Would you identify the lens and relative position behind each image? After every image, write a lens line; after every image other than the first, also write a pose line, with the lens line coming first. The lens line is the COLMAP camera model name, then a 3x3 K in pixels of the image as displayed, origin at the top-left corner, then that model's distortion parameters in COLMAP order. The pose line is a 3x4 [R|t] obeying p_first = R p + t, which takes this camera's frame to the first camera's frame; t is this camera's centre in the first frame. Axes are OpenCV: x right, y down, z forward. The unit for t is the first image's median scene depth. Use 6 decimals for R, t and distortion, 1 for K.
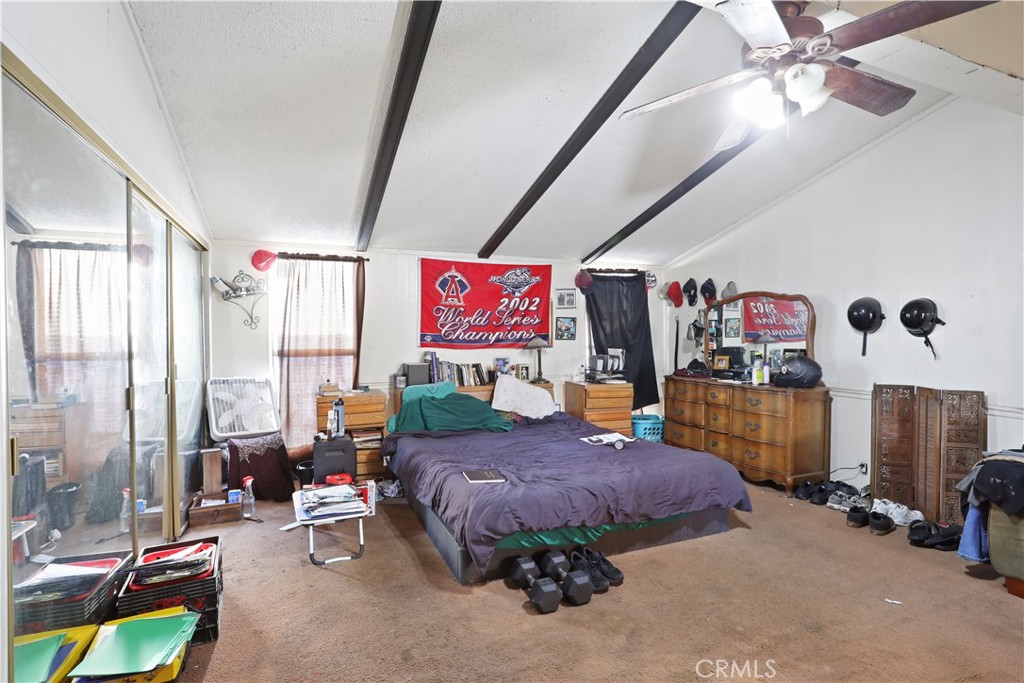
lens RADIAL K [[501.2, 0, 516.0], [0, 501.2, 338.6], [0, 0, 1]] dist [-0.044317, 0.016710]
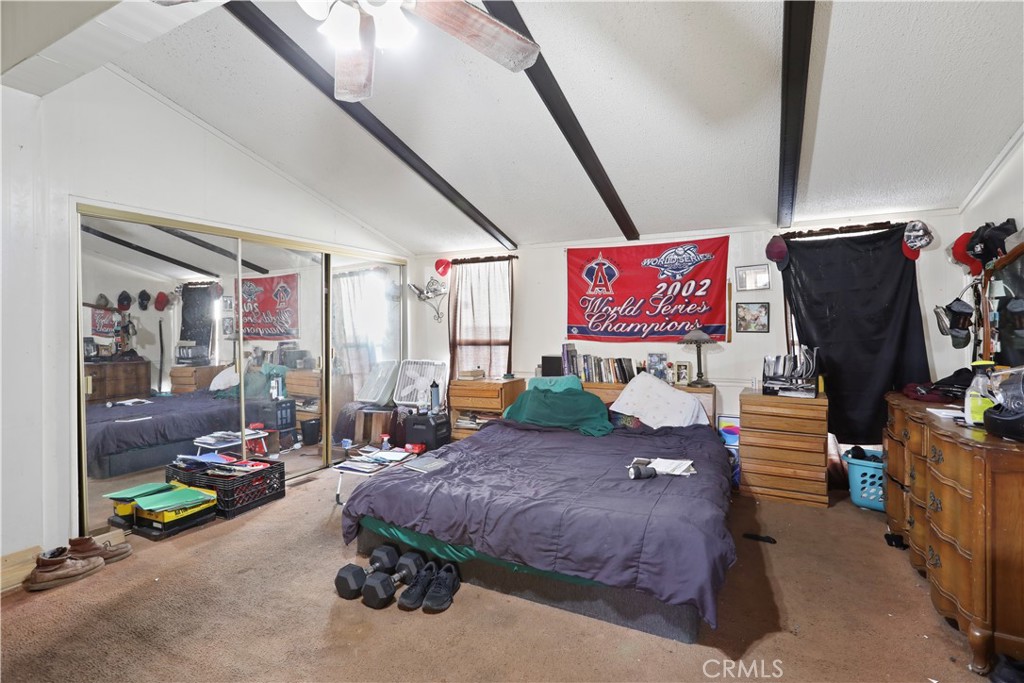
lens RADIAL K [[501.2, 0, 494.5], [0, 501.2, 322.9], [0, 0, 1]] dist [-0.044317, 0.016710]
pose [[0.635372, -0.006419, -0.772180, 0.463907], [-0.000377, 0.999963, -0.008623, -0.006122], [0.772206, 0.005770, 0.635346, 0.252589]]
